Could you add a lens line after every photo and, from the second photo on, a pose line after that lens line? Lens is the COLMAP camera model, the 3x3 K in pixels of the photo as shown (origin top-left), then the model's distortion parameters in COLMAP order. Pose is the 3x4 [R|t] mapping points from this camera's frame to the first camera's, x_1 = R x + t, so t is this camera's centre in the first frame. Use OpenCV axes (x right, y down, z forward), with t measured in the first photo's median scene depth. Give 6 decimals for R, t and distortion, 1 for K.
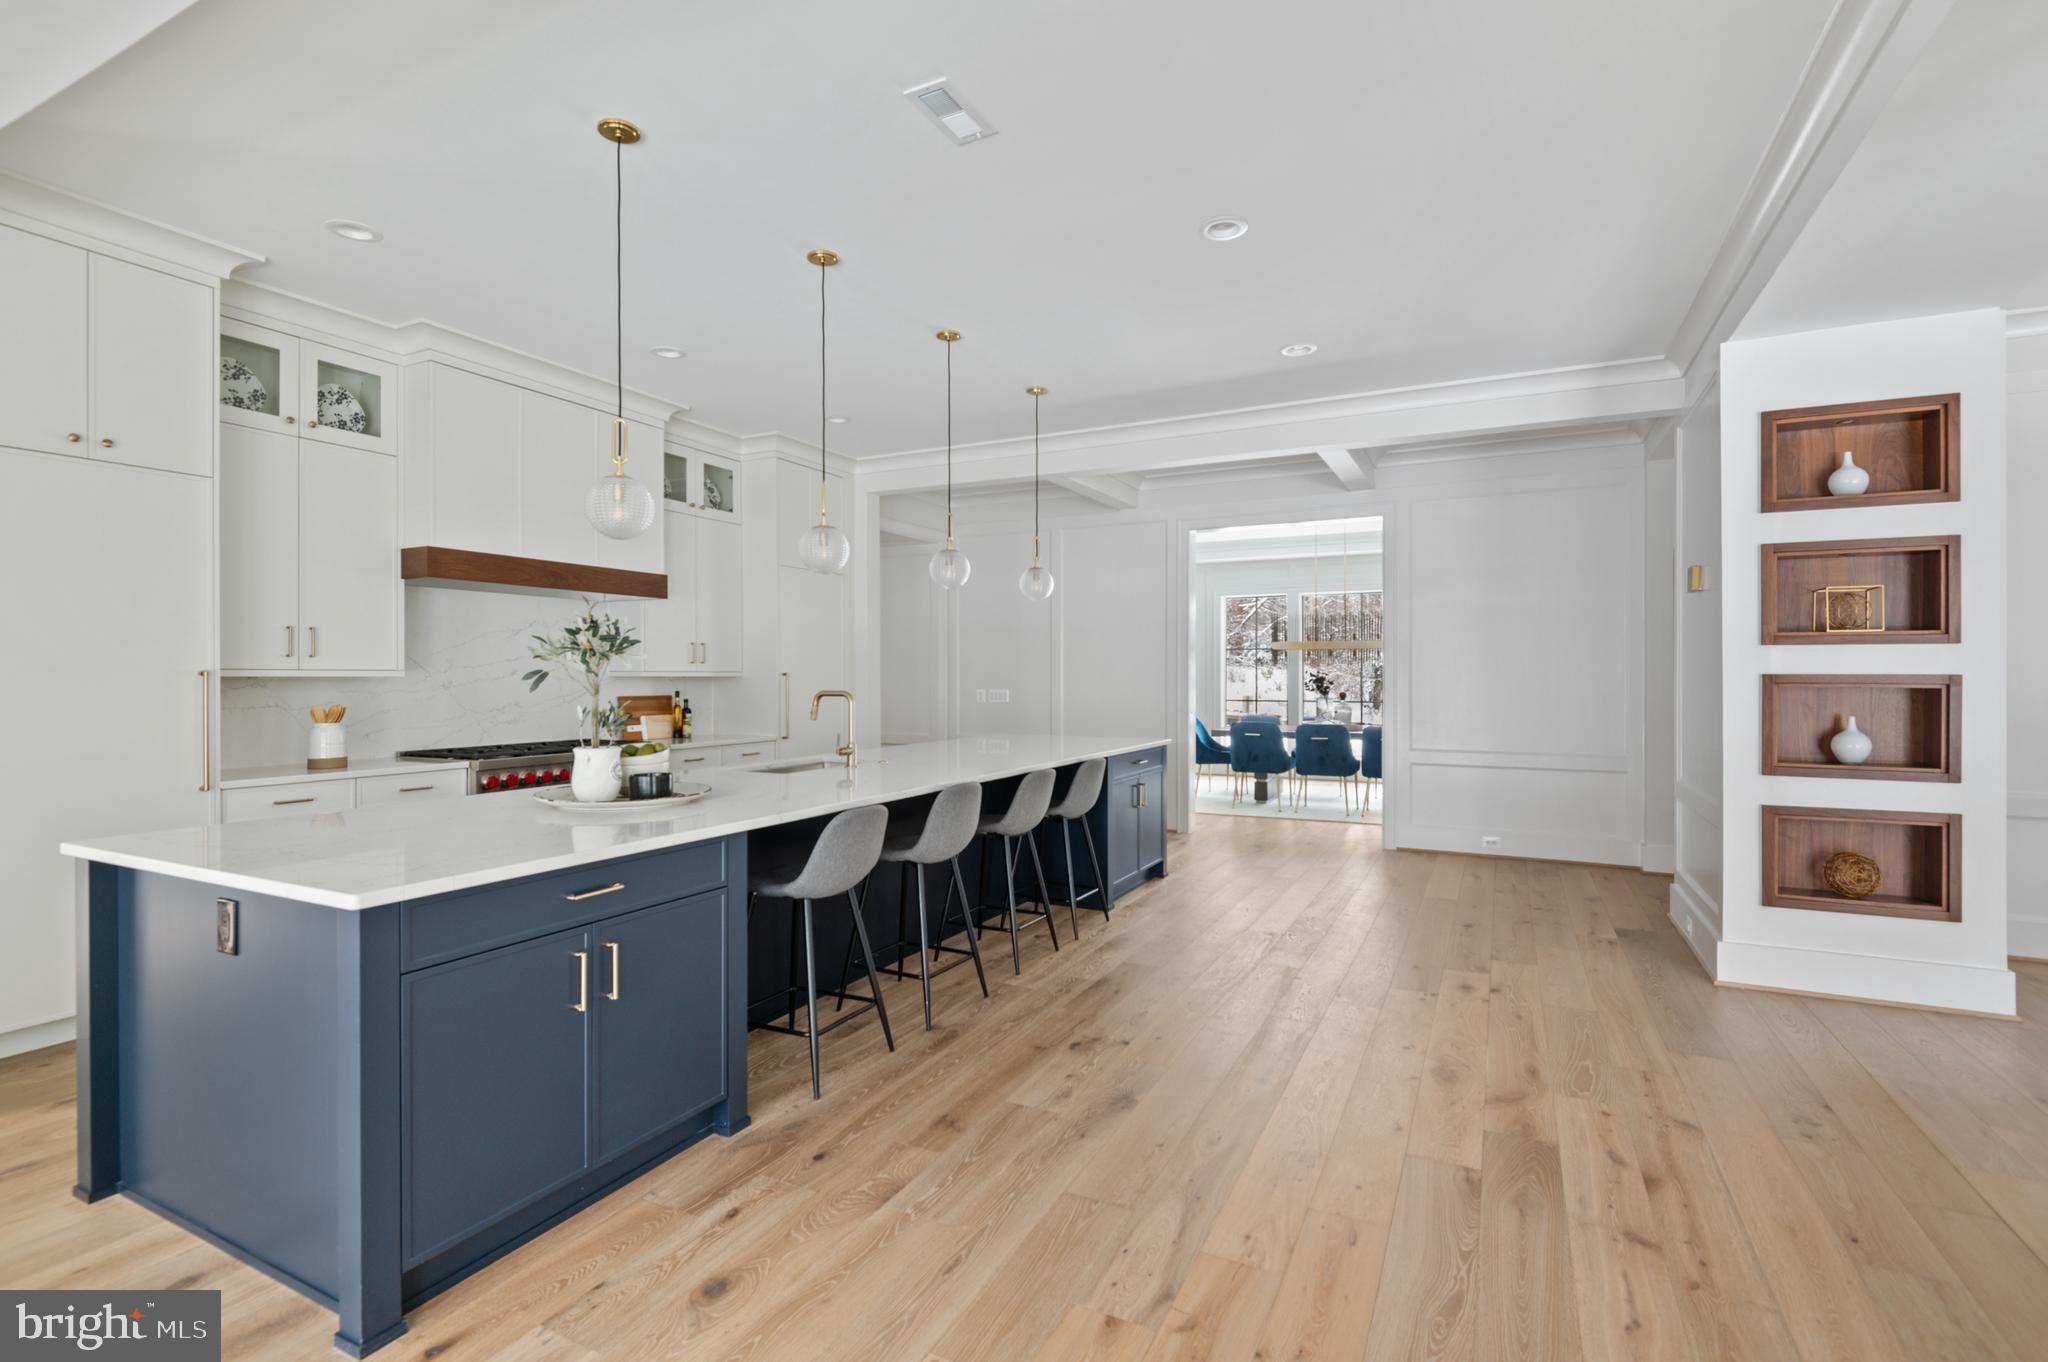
lens RADIAL K [[945.8, 0, 1015.3], [0, 945.8, 679.0], [0, 0, 1]] dist [-0.002274, -0.001346]
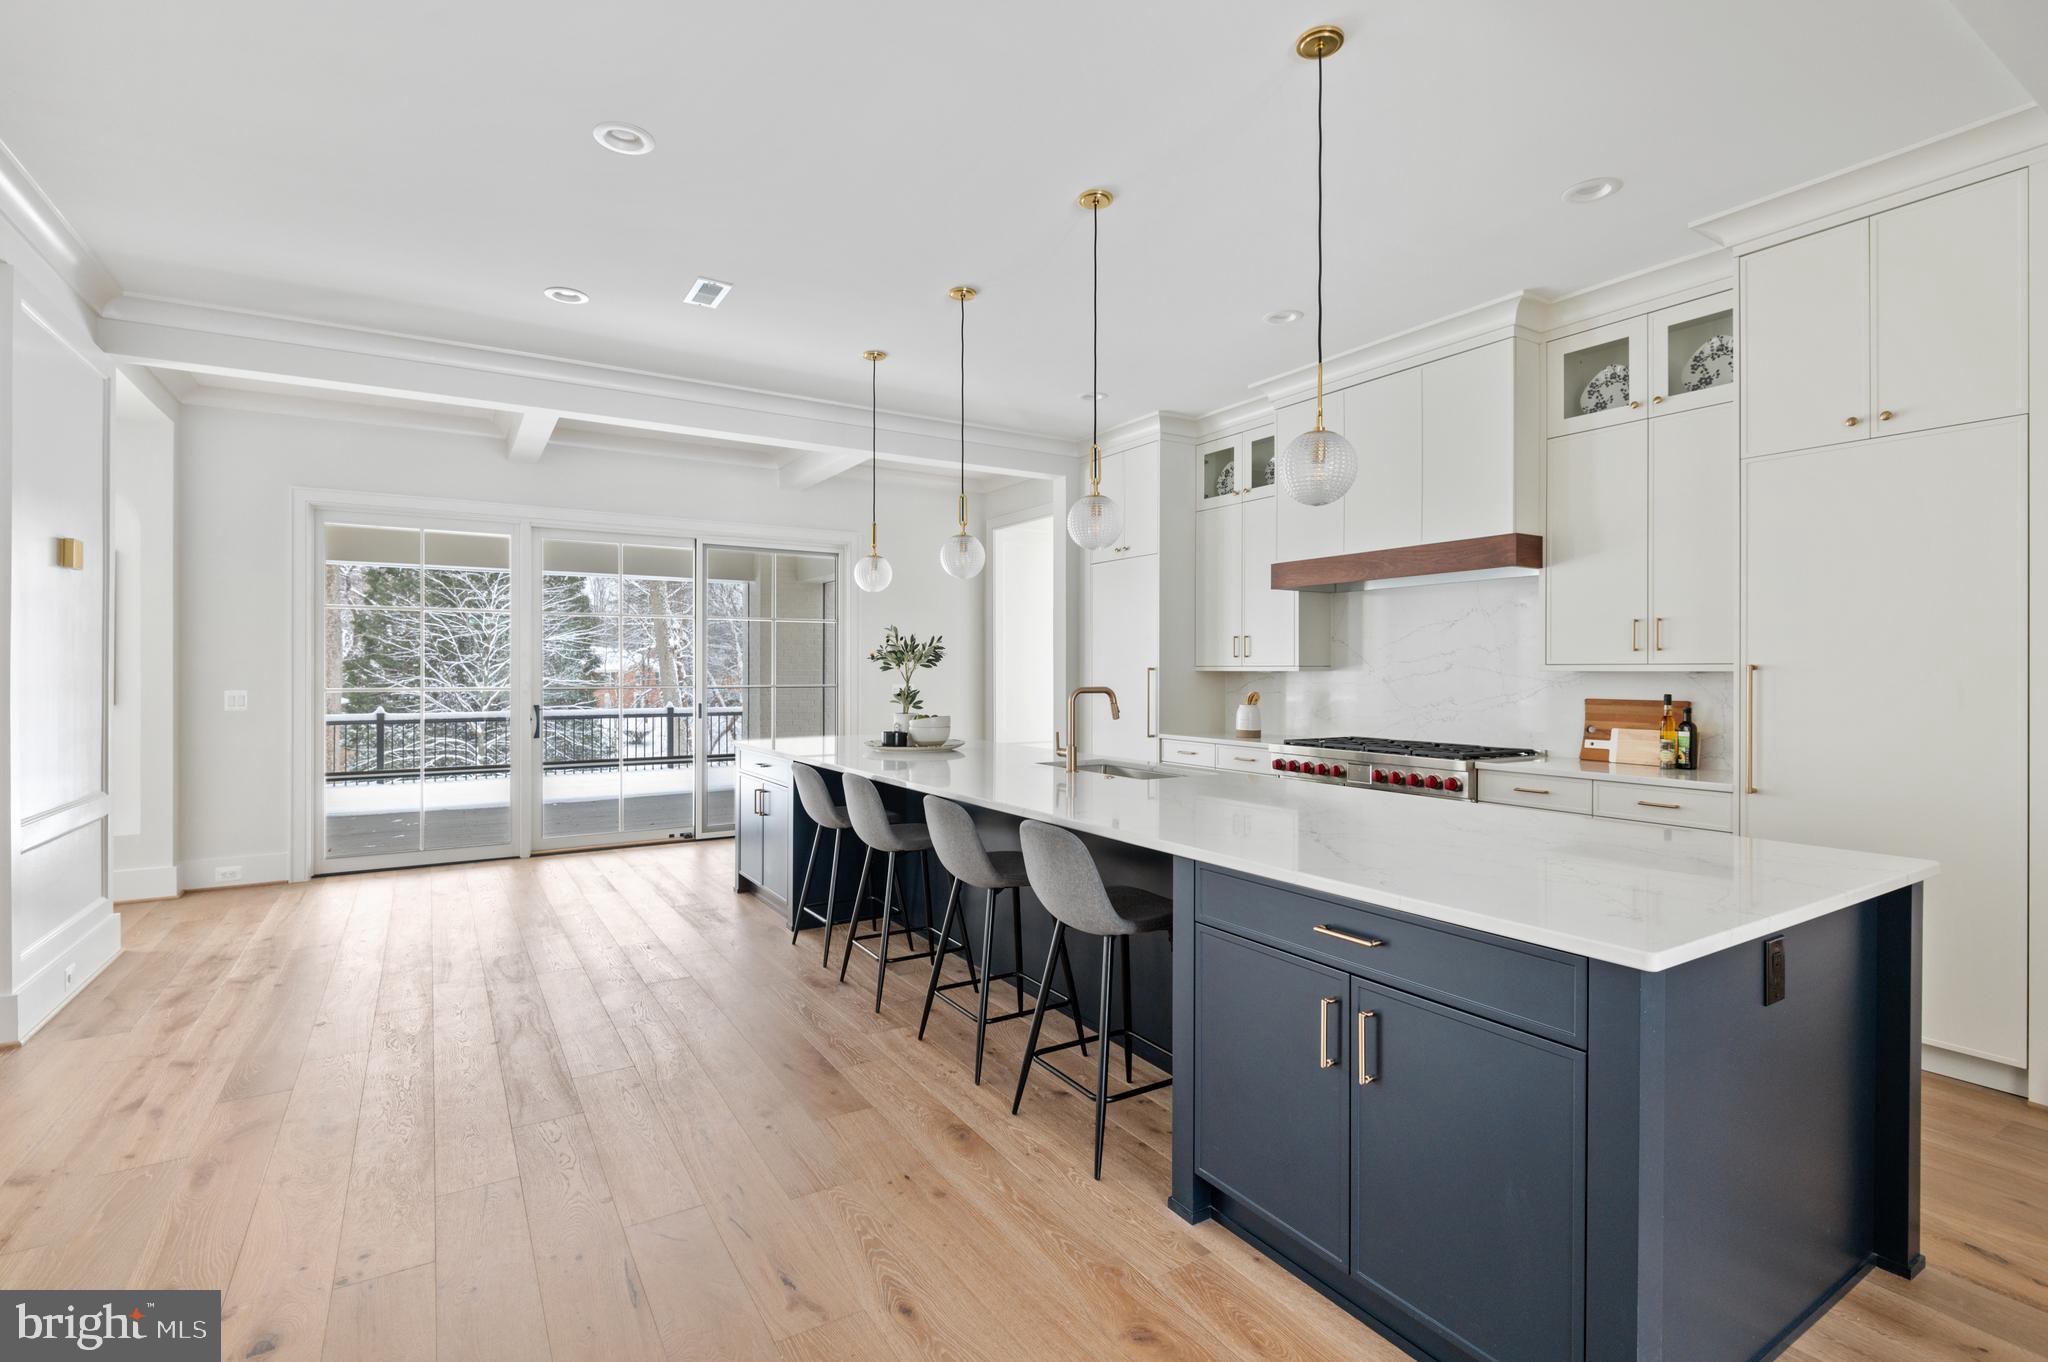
lens RADIAL K [[945.8, 0, 1021.8], [0, 945.8, 677.7], [0, 0, 1]] dist [-0.002274, -0.001346]
pose [[-0.511189, 0.006758, -0.859442, 0.678168], [-0.002728, 0.999951, 0.009486, -0.005749], [0.859464, 0.007194, -0.511146, 1.546604]]
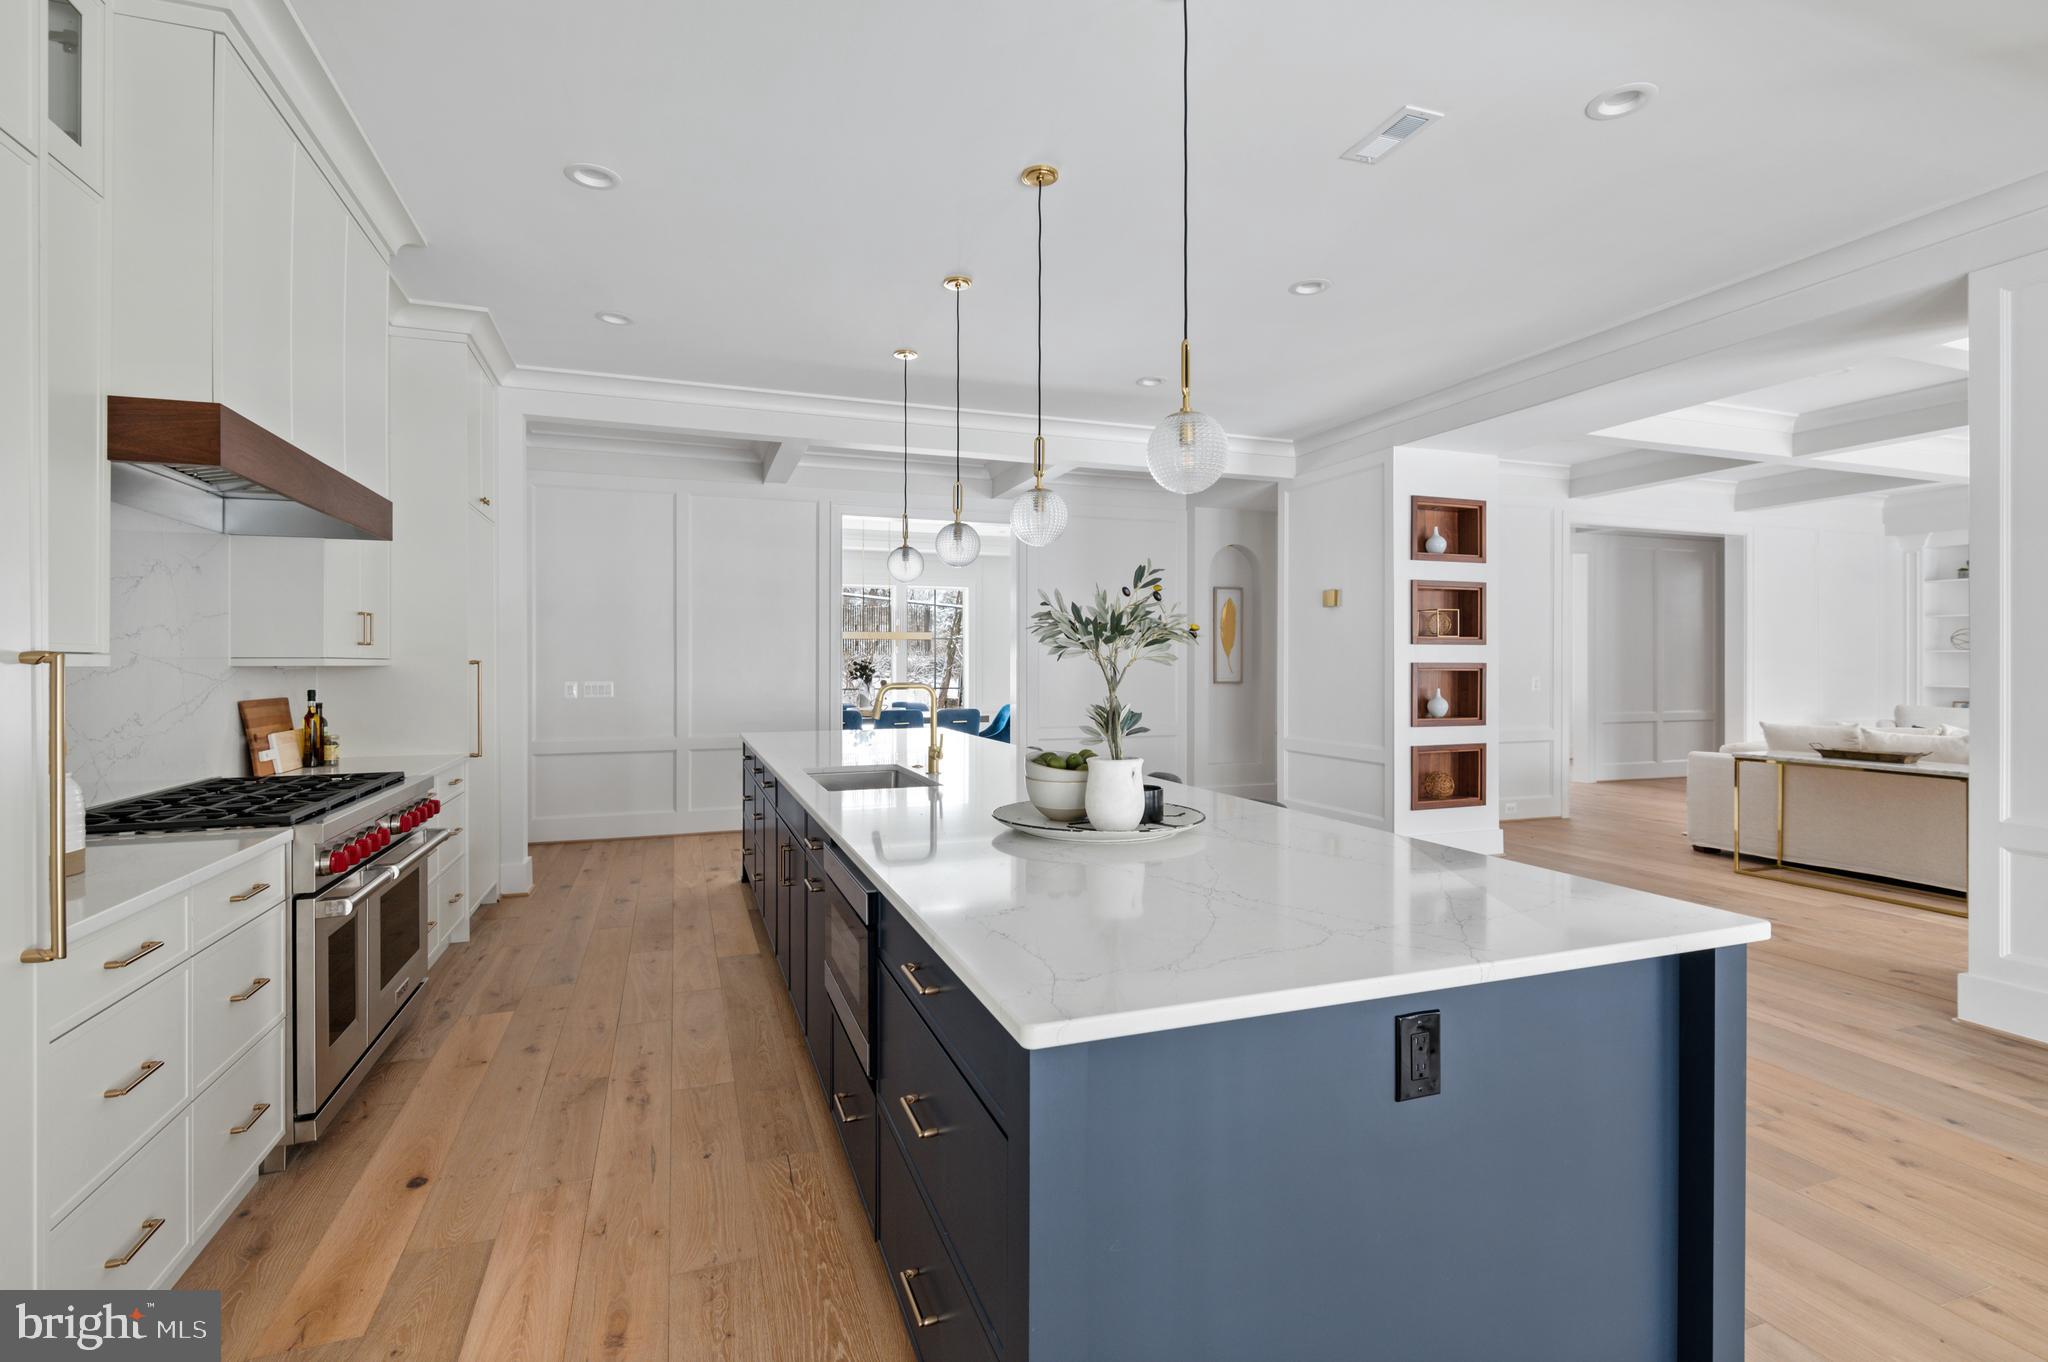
lens RADIAL K [[945.8, 0, 1020.9], [0, 945.8, 667.5], [0, 0, 1]] dist [-0.002274, -0.001346]
pose [[0.679517, -0.003580, 0.733651, -0.802709], [0.003846, 0.999992, 0.001317, -0.001493], [-0.733650, 0.001926, 0.679525, 0.411101]]
